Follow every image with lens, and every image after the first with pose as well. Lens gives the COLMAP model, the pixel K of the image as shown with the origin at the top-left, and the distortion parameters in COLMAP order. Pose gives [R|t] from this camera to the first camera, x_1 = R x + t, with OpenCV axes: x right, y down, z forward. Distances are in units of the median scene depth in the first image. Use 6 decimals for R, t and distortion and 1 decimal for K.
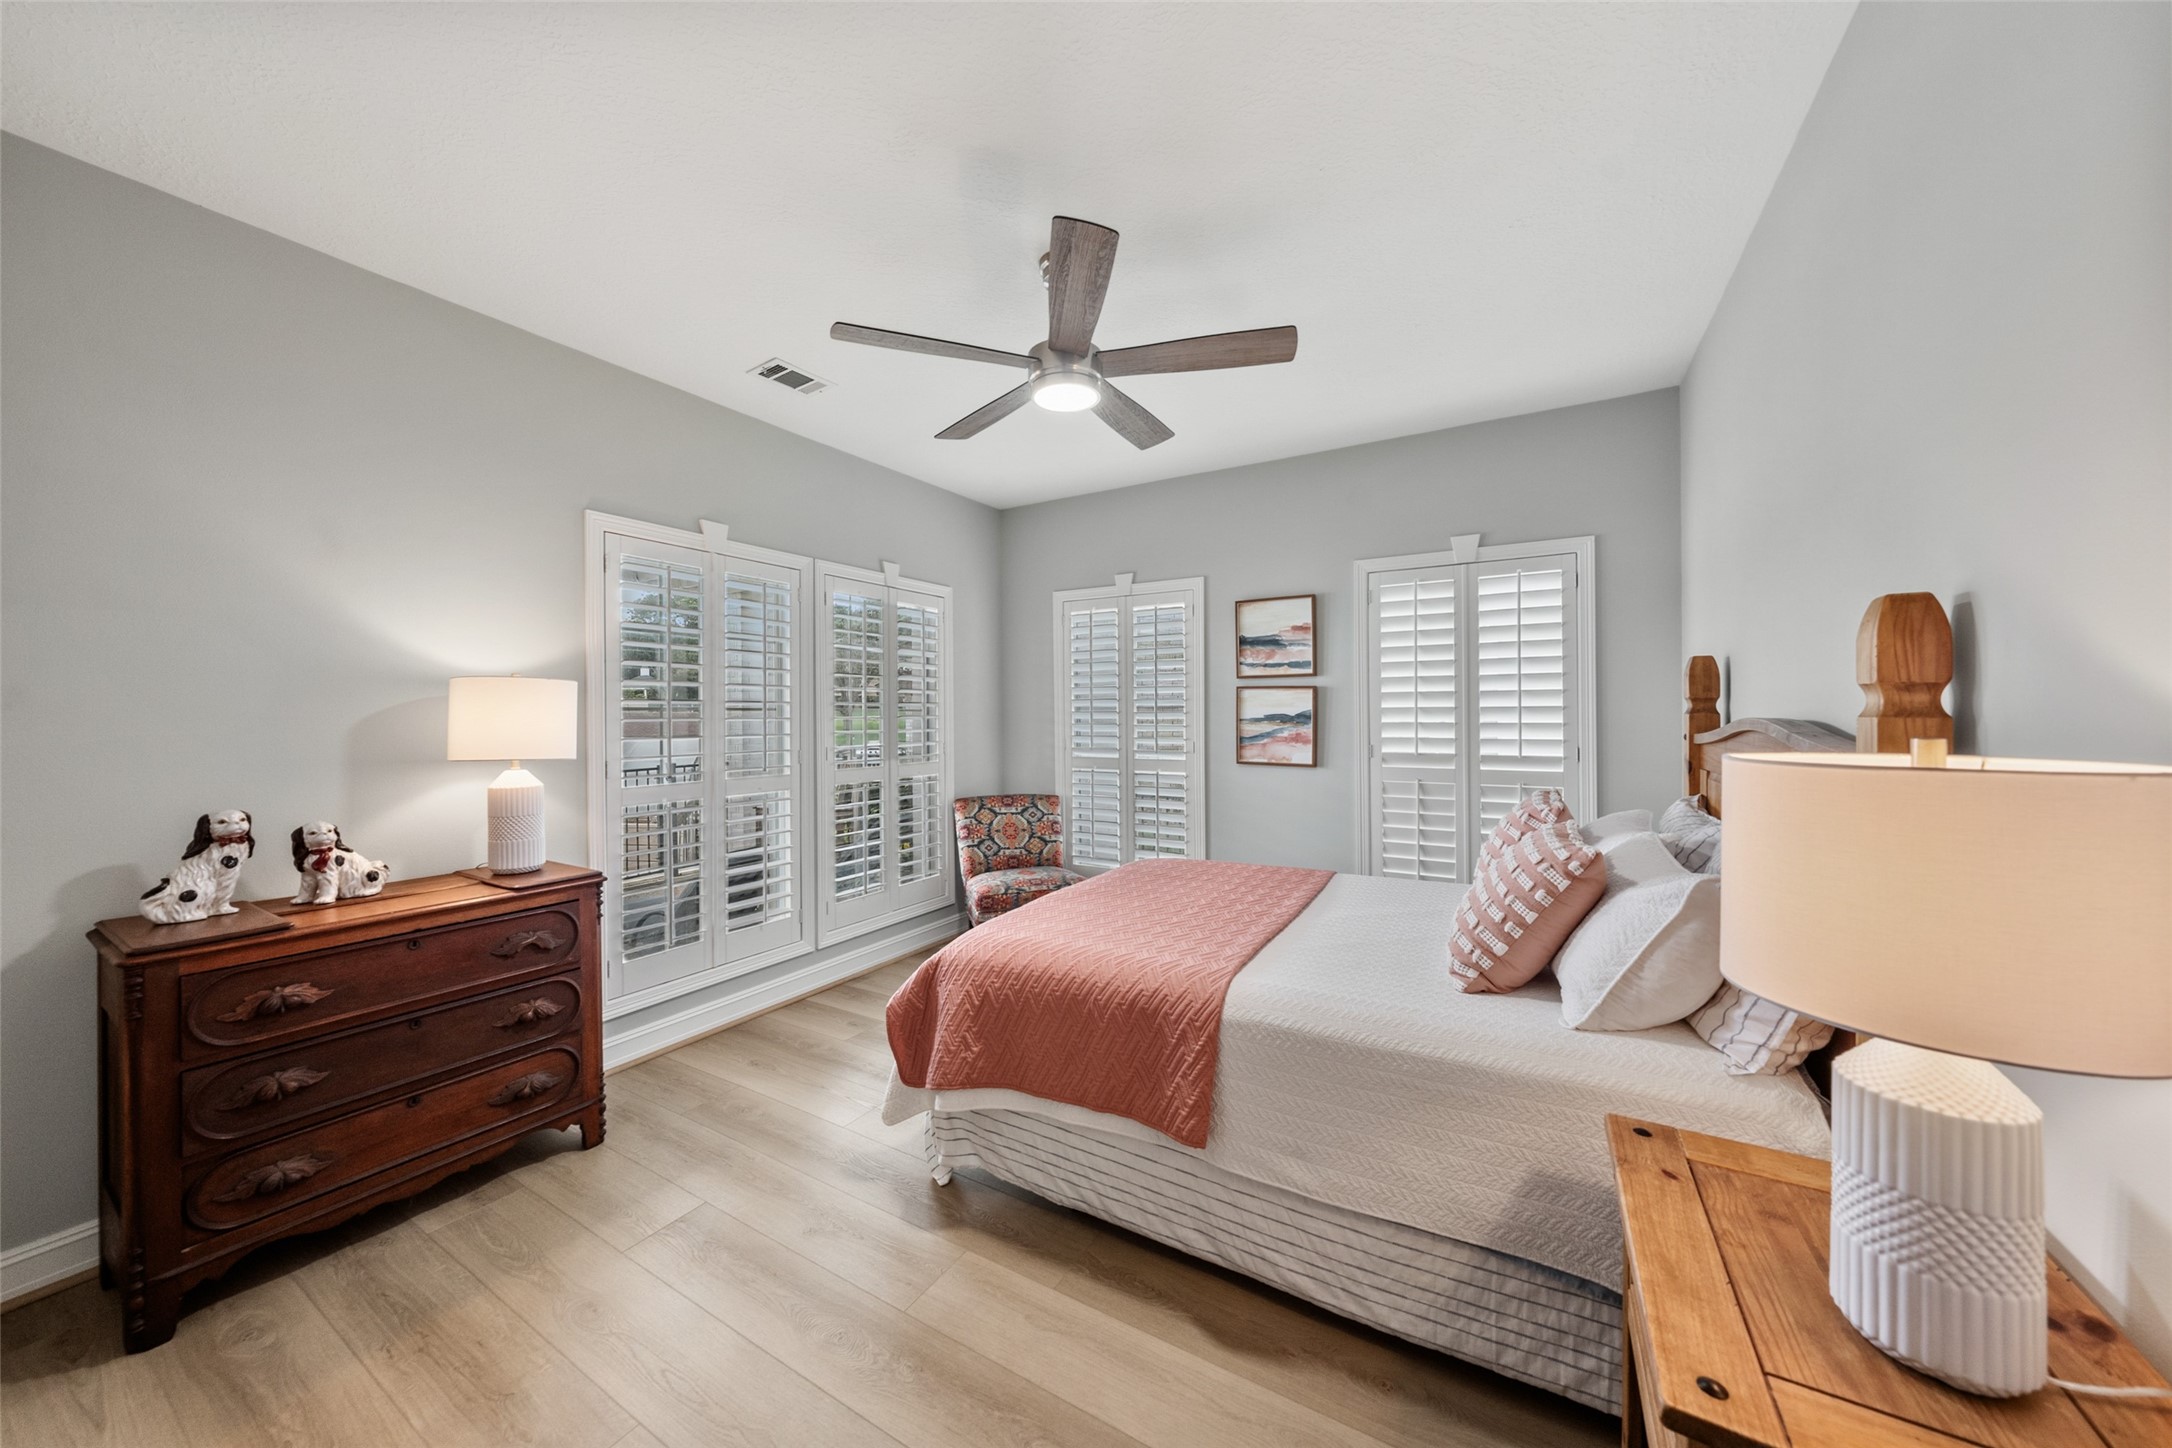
lens RADIAL K [[744.6, 0, 1086.0], [0, 744.6, 724.0], [0, 0, 1]] dist [-0.000605, -0.000127]
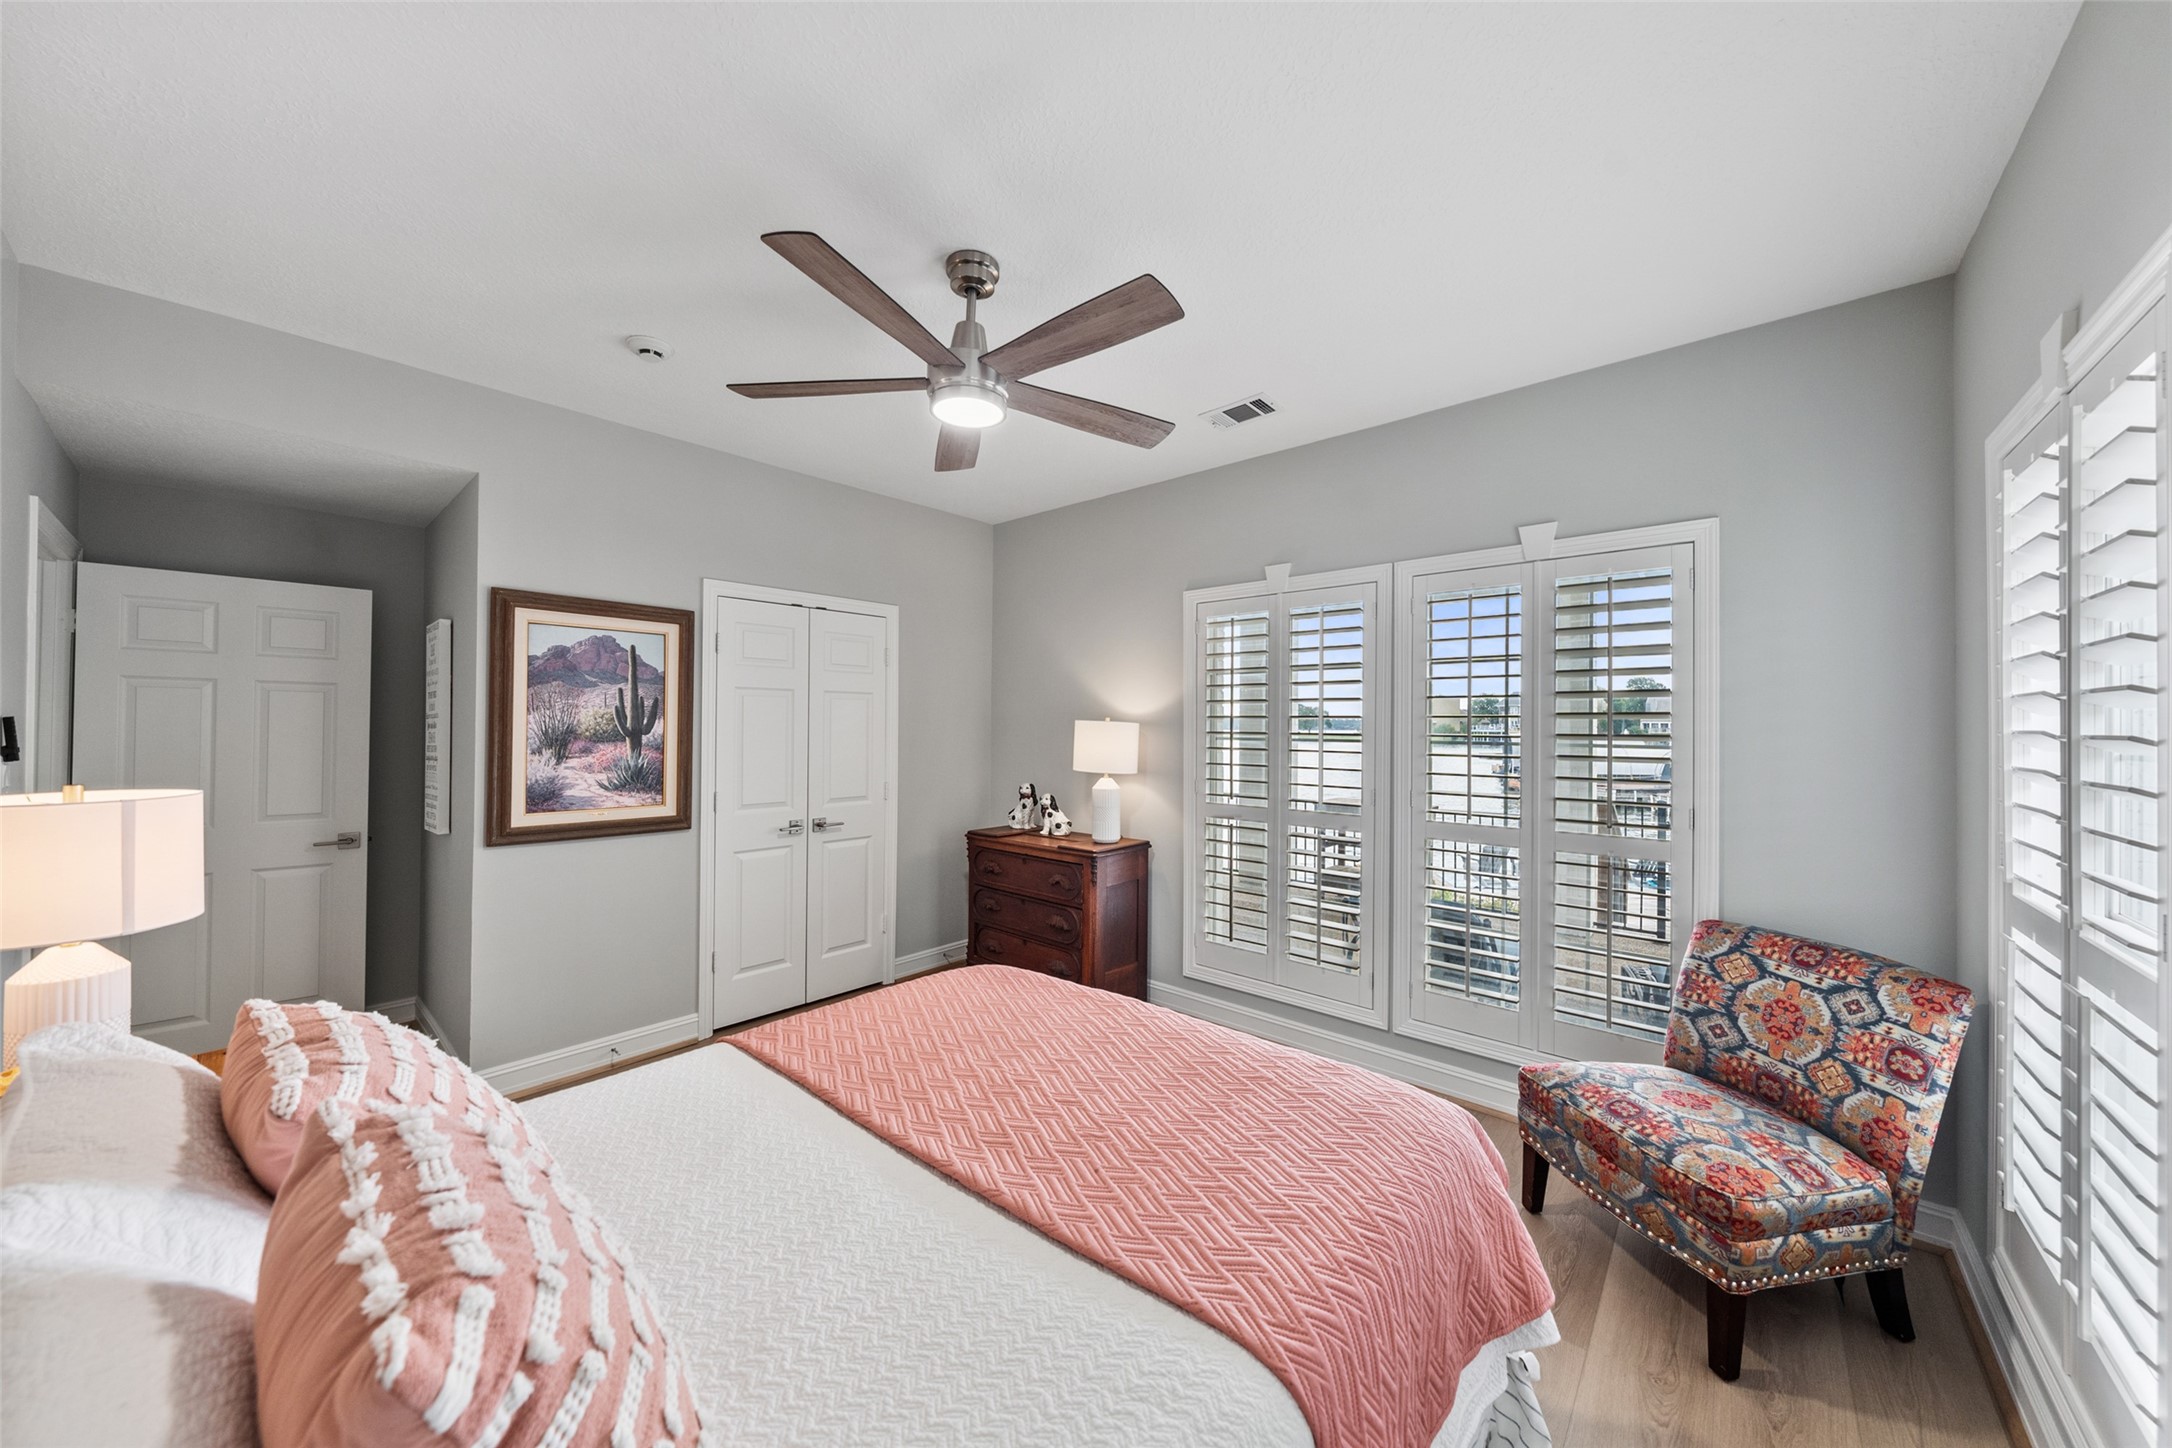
lens RADIAL K [[749.4, 0, 1085.2], [0, 749.4, 737.3], [0, 0, 1]] dist [-0.000649, -0.000102]
pose [[-0.187604, 0.017727, -0.982085, 0.530771], [-0.019057, 0.999583, 0.021683, -0.038523], [0.982060, 0.022784, -0.187188, 0.826814]]
